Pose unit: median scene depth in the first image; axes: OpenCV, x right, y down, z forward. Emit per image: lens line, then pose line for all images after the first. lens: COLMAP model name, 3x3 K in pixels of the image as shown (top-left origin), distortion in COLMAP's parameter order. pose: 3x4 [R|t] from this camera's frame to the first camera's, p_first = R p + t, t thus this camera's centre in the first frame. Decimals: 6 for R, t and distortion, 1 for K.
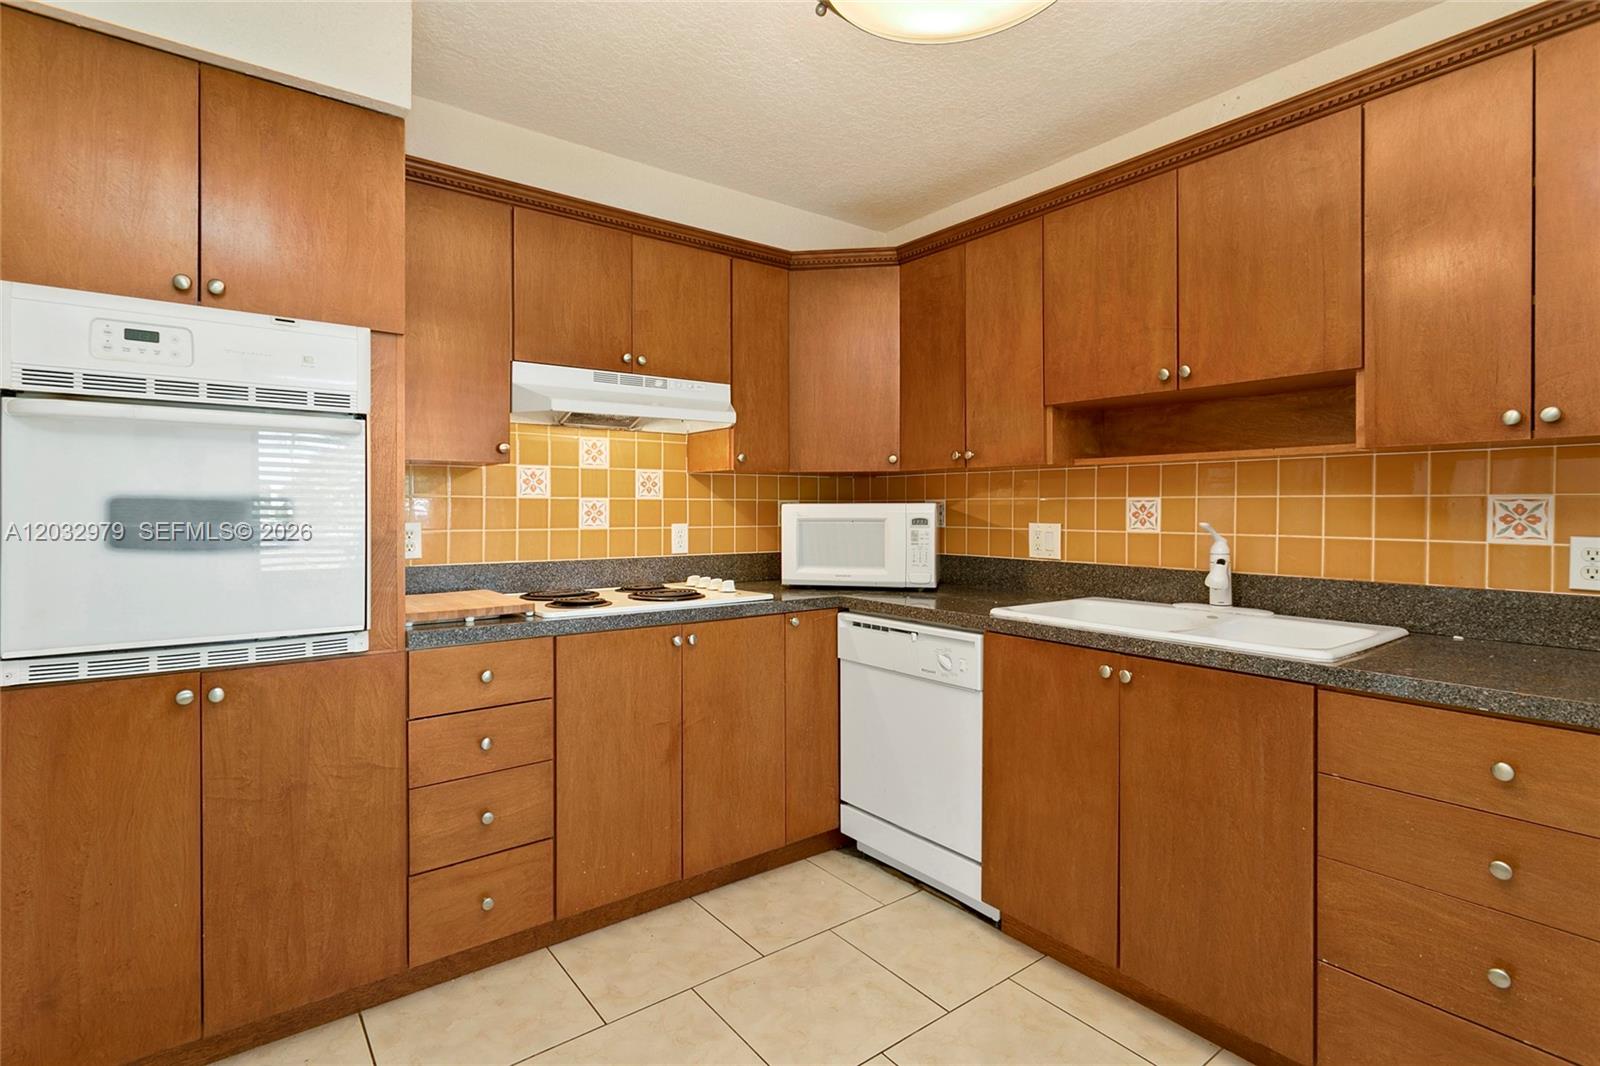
lens RADIAL K [[776.0, 0, 798.5], [0, 776.0, 509.9], [0, 0, 1]] dist [0.003206, 0.000686]
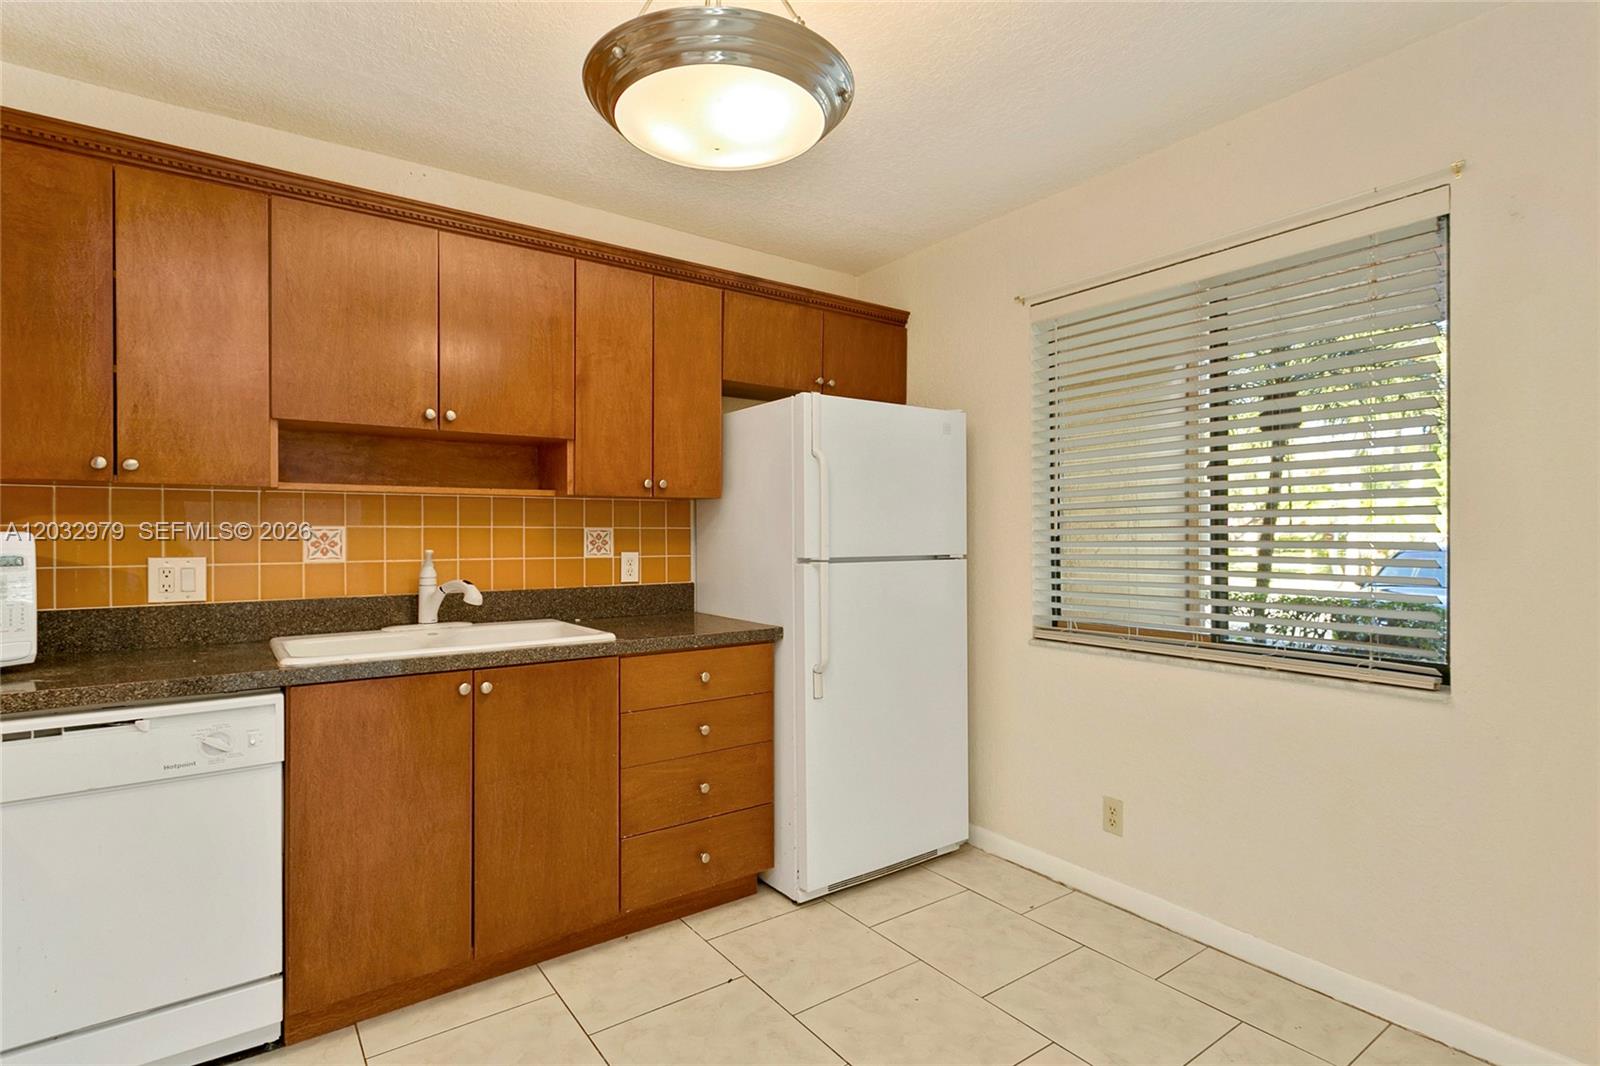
lens RADIAL K [[776.0, 0, 798.9], [0, 776.0, 533.3], [0, 0, 1]] dist [0.003206, 0.000686]
pose [[0.028456, -0.001892, 0.999593, -0.565067], [0.006148, 0.999980, 0.001718, -0.005985], [-0.999576, 0.006097, 0.028467, 0.428266]]
